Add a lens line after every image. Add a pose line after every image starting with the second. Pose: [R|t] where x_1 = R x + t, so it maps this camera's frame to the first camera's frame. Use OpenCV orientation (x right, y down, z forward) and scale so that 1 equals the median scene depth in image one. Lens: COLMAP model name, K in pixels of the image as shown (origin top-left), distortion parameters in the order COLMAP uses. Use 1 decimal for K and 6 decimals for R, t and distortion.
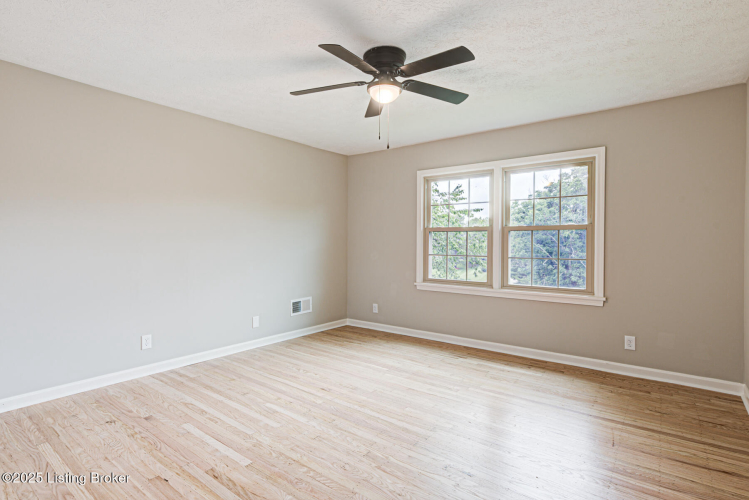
lens RADIAL K [[384.4, 0, 374.5], [0, 384.4, 250.0], [0, 0, 1]] dist [-0.000065, 0.000370]
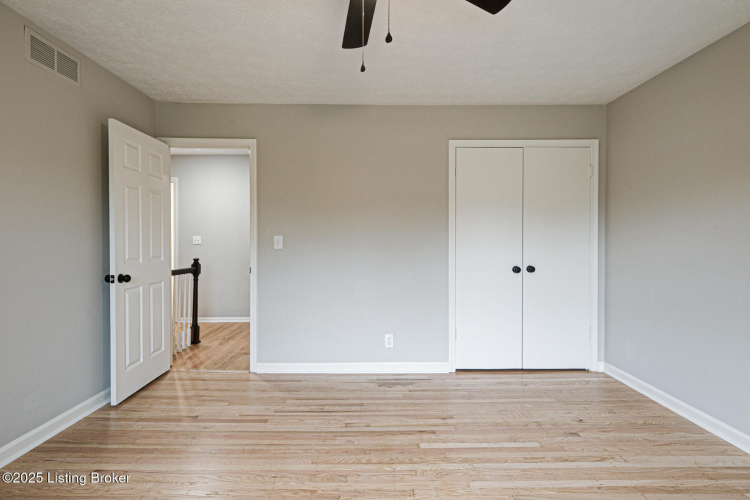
lens RADIAL K [[385.0, 0, 375.0], [0, 385.0, 250.0], [0, 0, 1]] dist [-0.000065, 0.000370]
pose [[-0.798565, 0.007475, -0.601862, 0.321008], [-0.013865, 0.999429, 0.030808, -0.026007], [0.601748, 0.032947, -0.798006, 1.320356]]
